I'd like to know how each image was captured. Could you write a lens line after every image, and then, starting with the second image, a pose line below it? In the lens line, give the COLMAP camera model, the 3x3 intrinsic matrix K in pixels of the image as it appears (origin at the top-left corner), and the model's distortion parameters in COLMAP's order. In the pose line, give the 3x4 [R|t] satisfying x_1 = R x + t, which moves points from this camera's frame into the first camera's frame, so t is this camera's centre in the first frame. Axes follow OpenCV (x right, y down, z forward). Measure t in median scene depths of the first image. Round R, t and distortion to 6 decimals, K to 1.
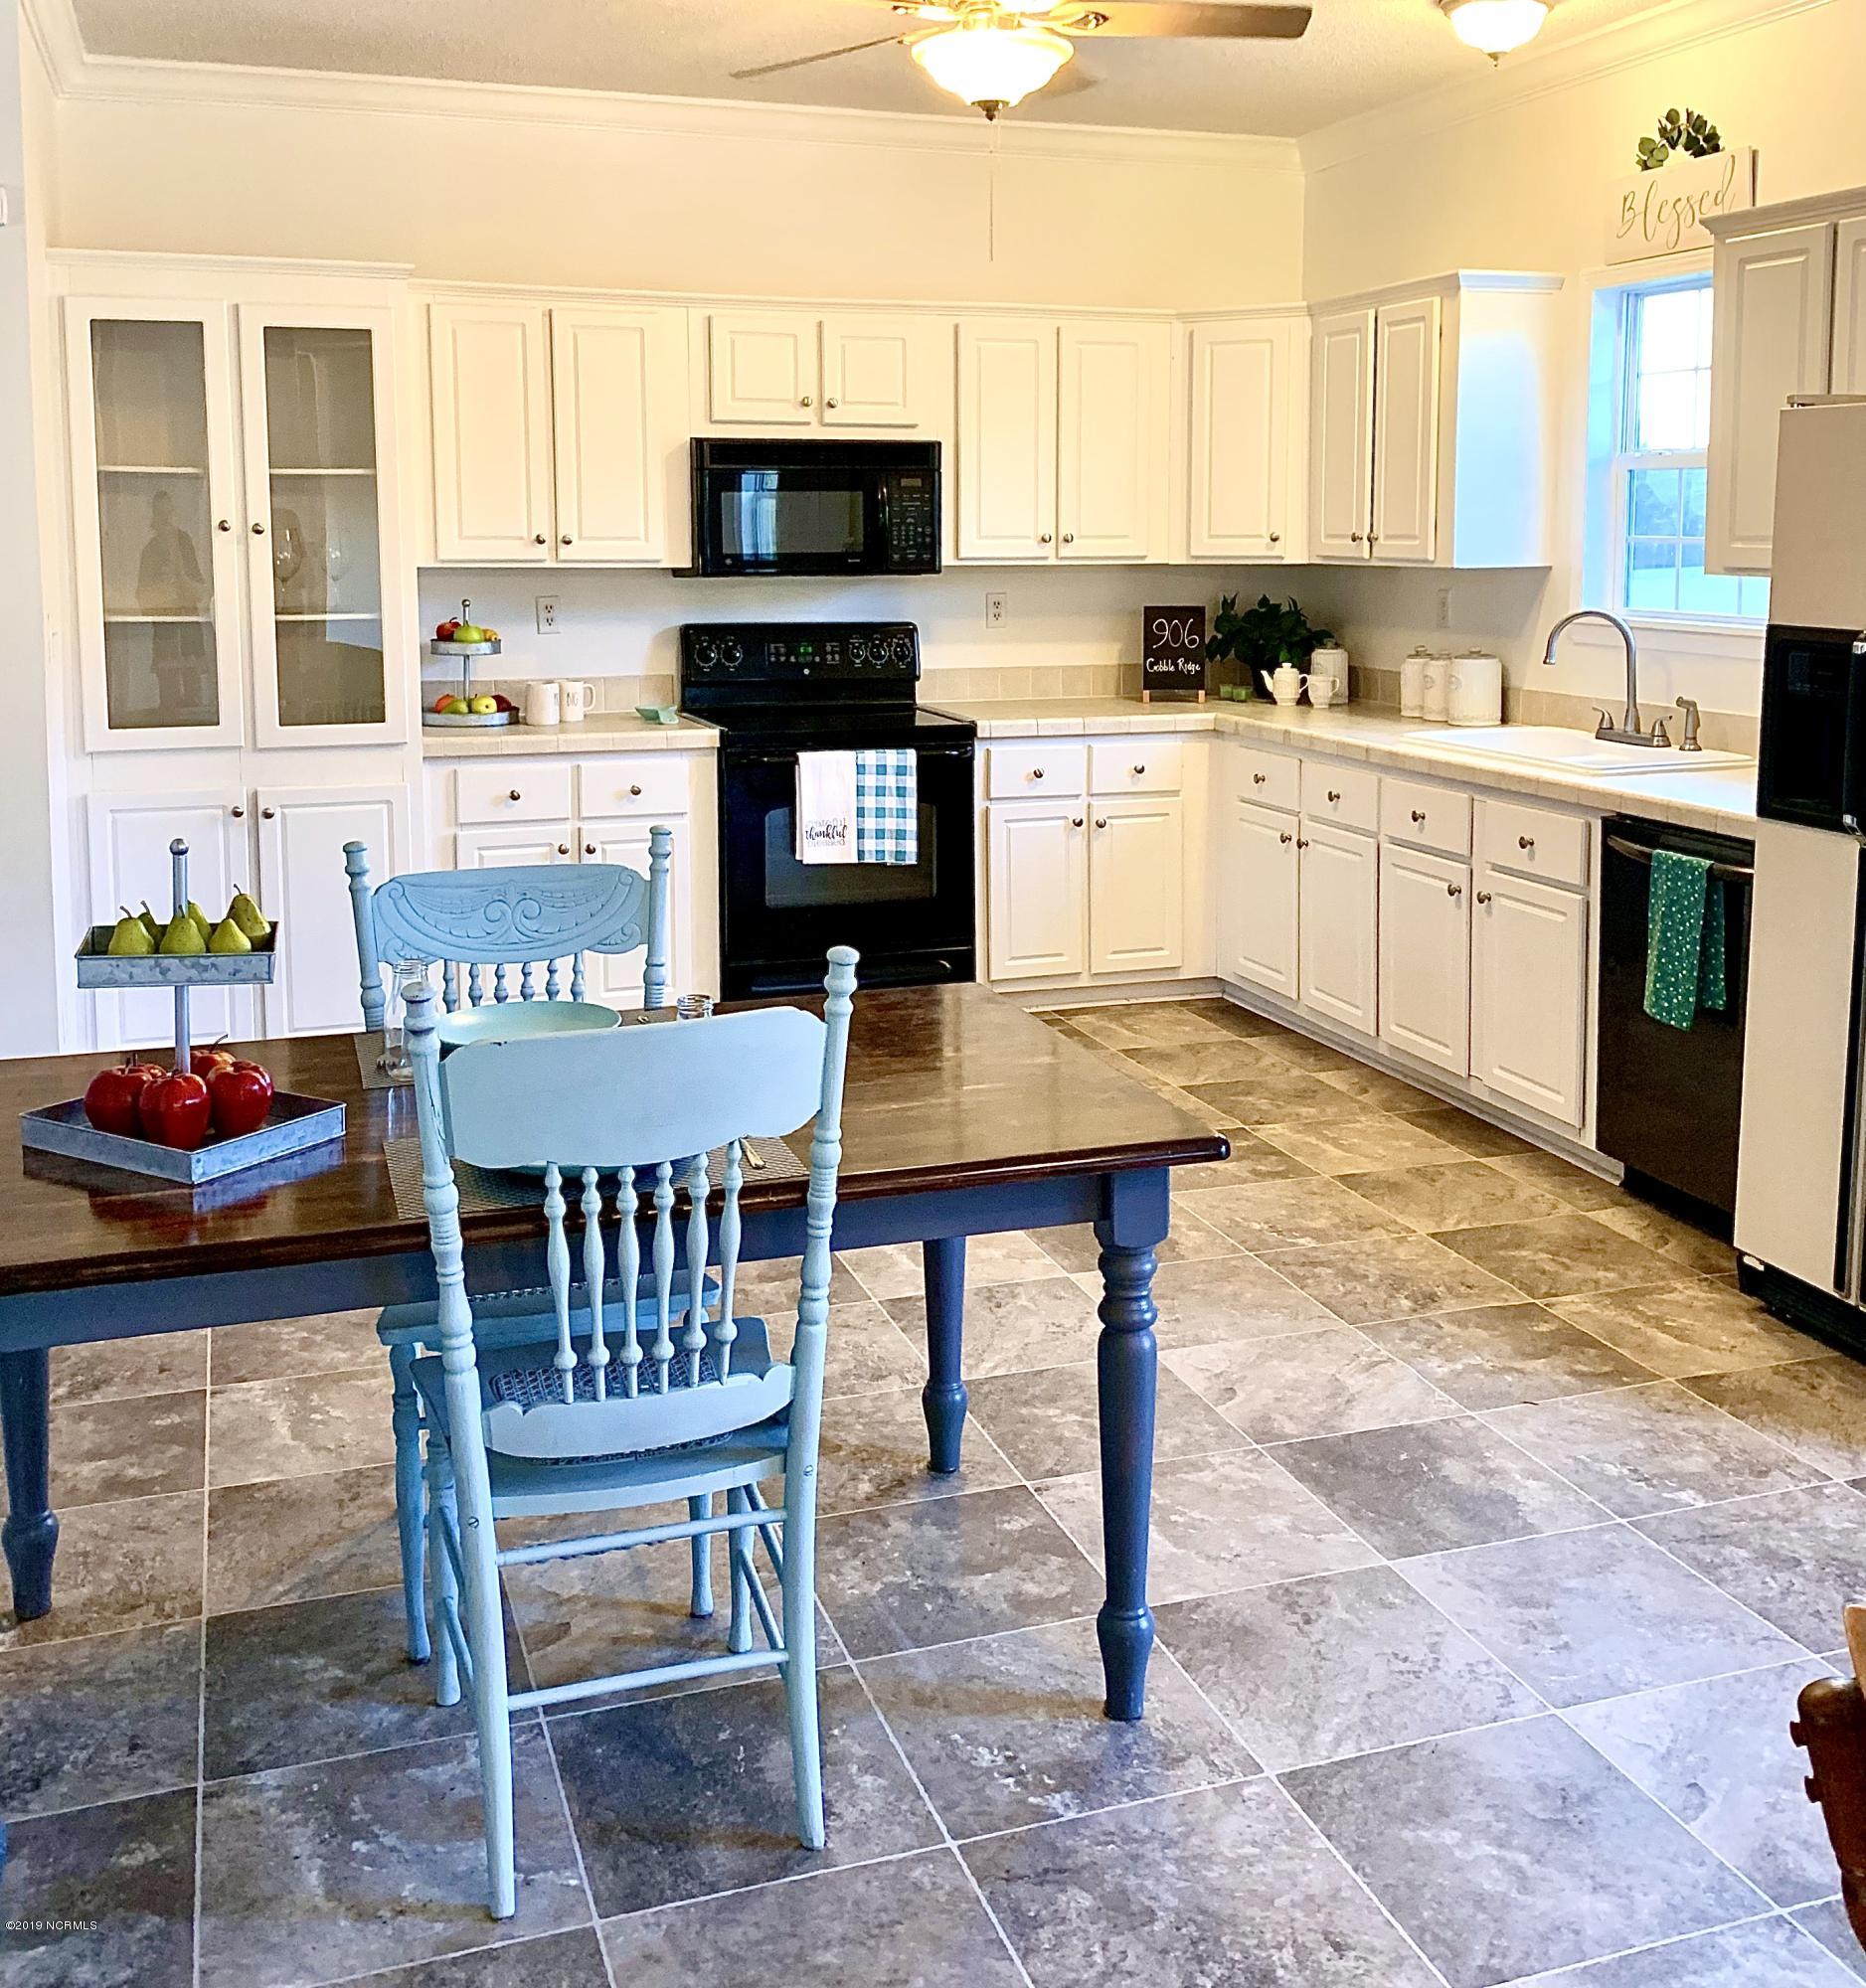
lens RADIAL K [[2030.5, 0, 965.8], [0, 2030.5, 737.4], [0, 0, 1]] dist [0.119809, -0.219583]
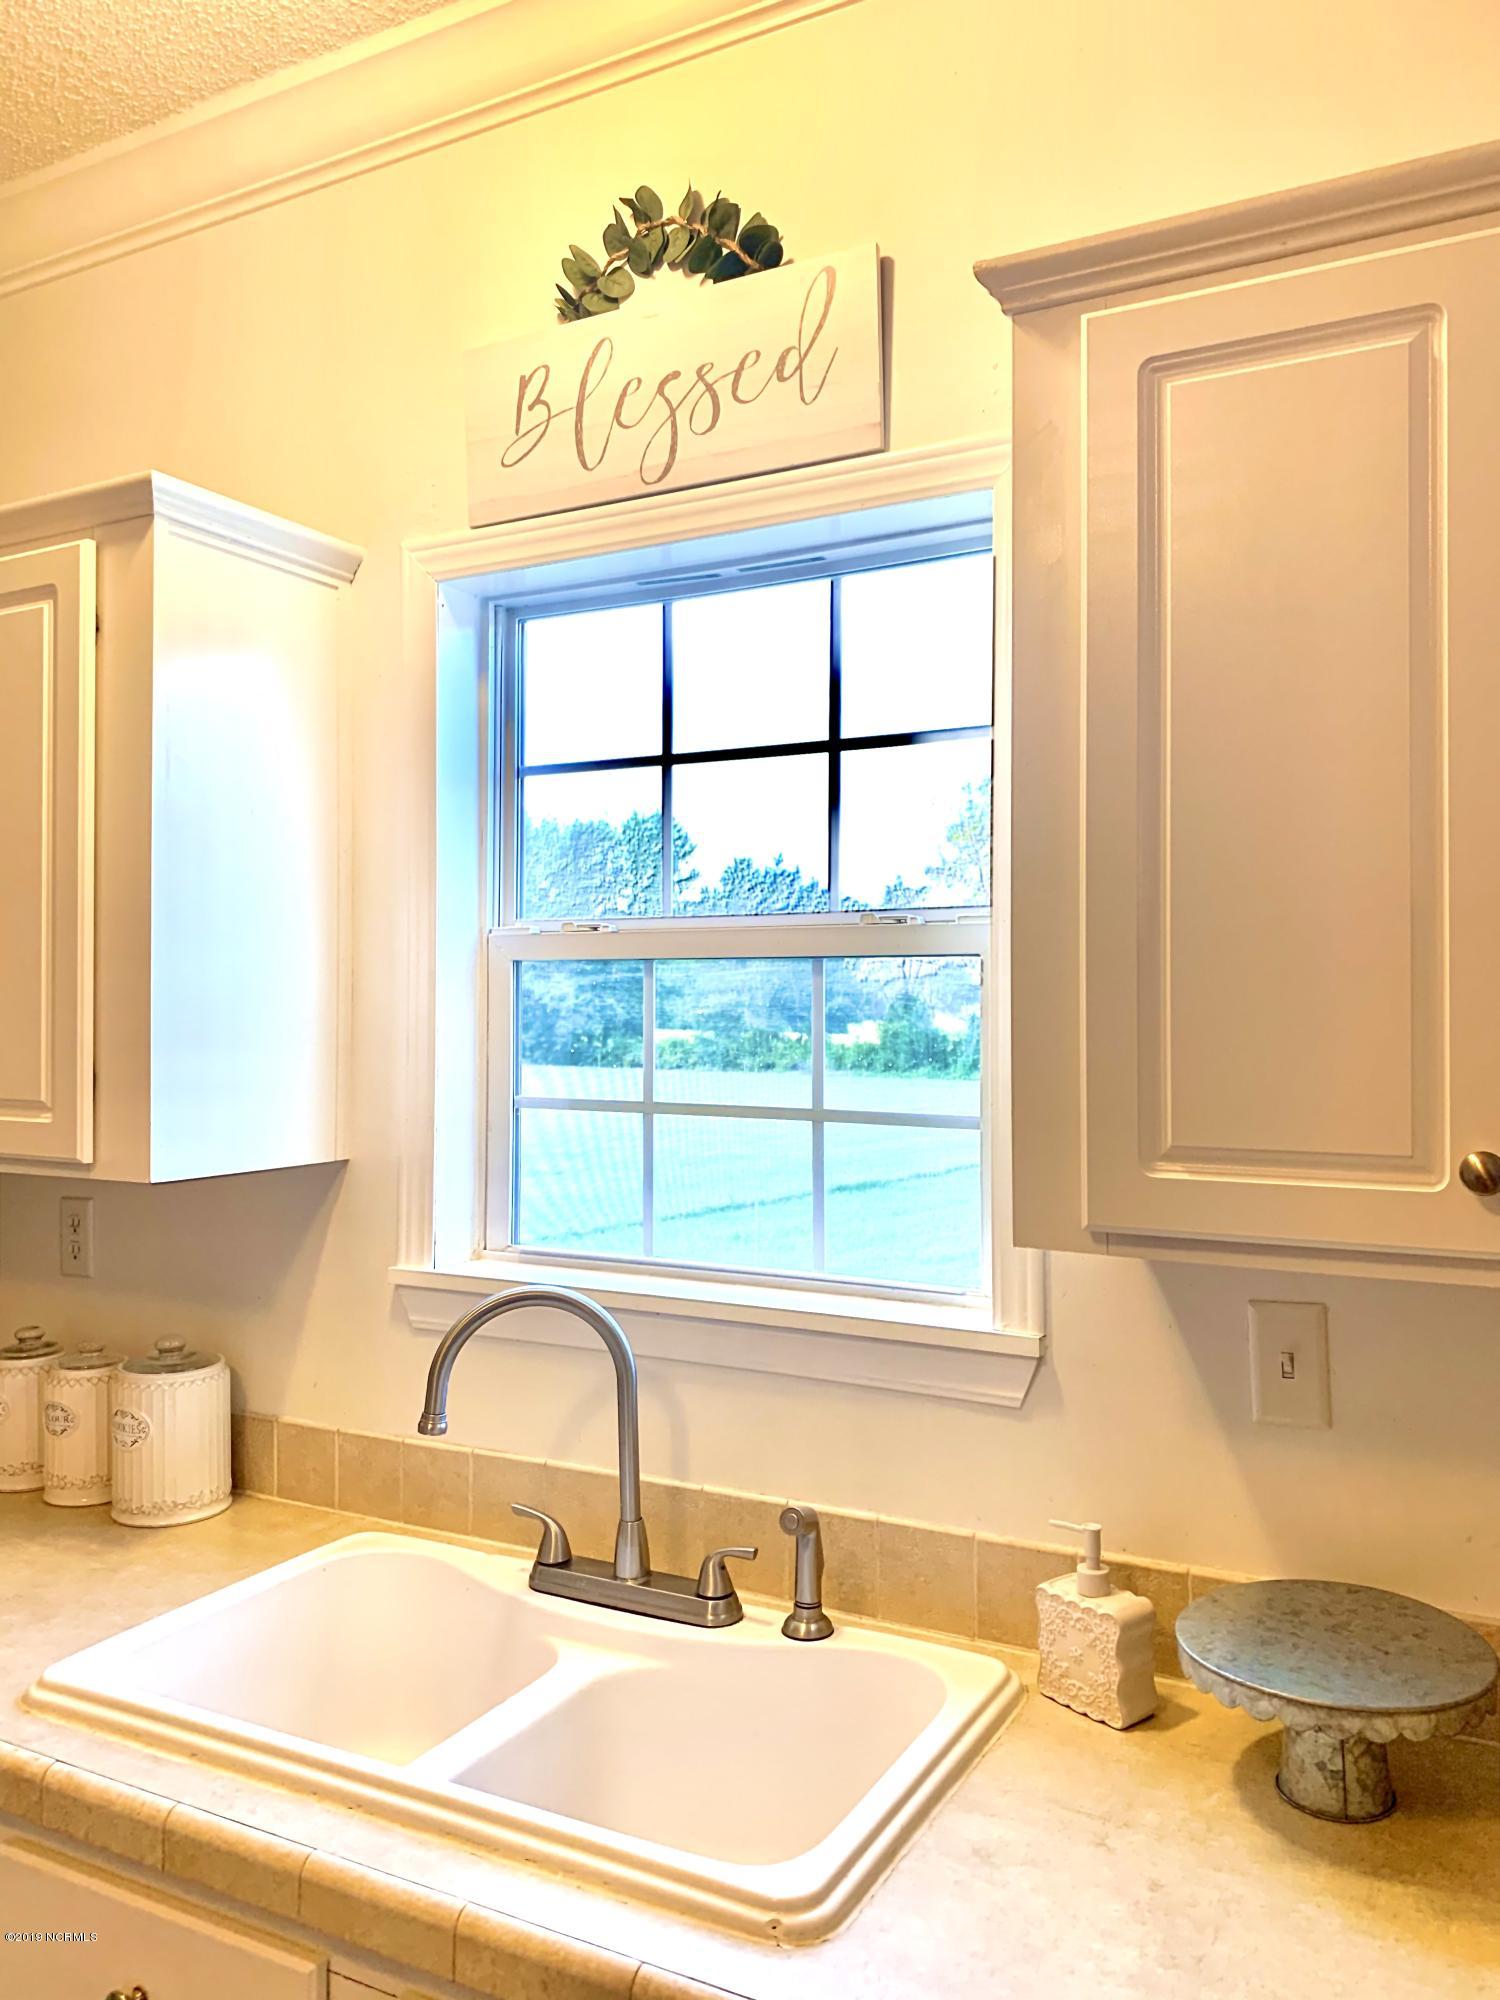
lens RADIAL K [[1543.7, 0, 750.0], [0, 1543.7, 1000.0], [0, 0, 1]] dist [0.005539, 0.000046]
pose [[0.745761, 0.011272, 0.666119, 0.124352], [0.067801, 0.993381, -0.092717, -0.085147], [-0.662755, 0.114308, 0.740060, 0.706071]]
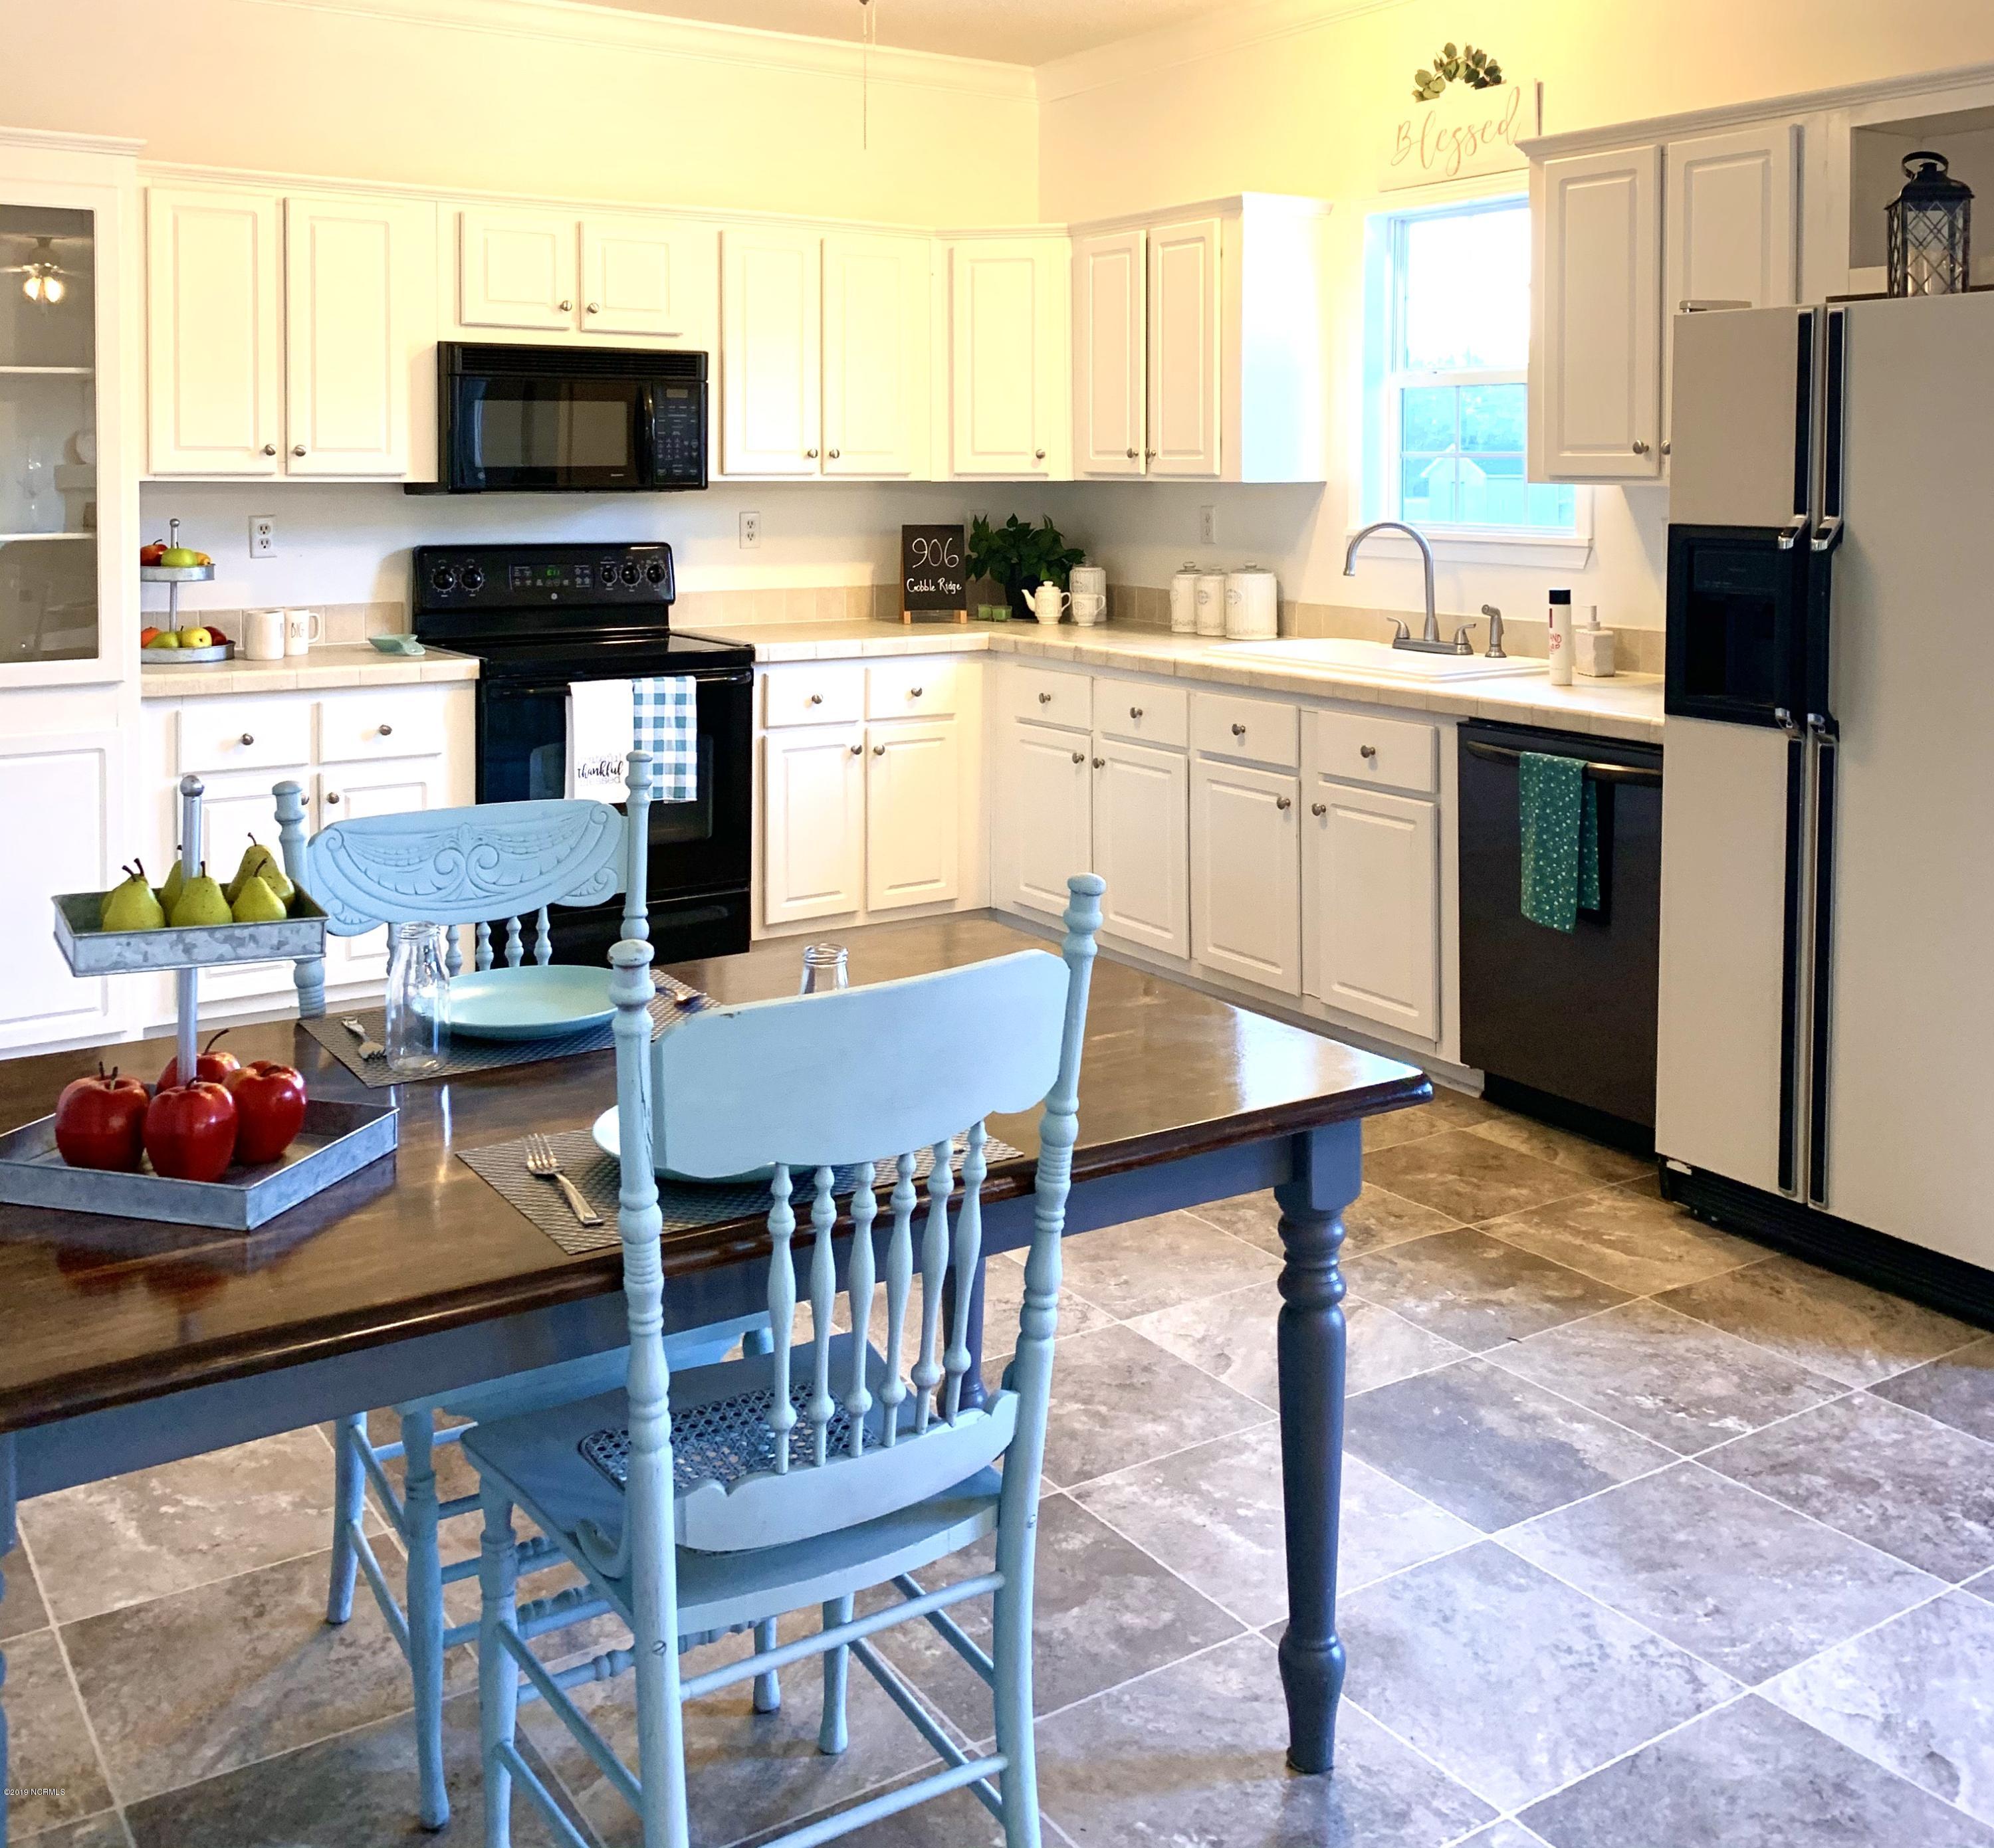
lens RADIAL K [[1995.2, 0, 996.7], [0, 1995.2, 528.9], [0, 0, 1]] dist [0.080788, -0.082639]
pose [[0.970709, -0.005138, 0.240204, -0.119058], [0.022954, 0.997181, -0.071433, 0.007894], [-0.239160, 0.074854, 0.968091, 0.080743]]
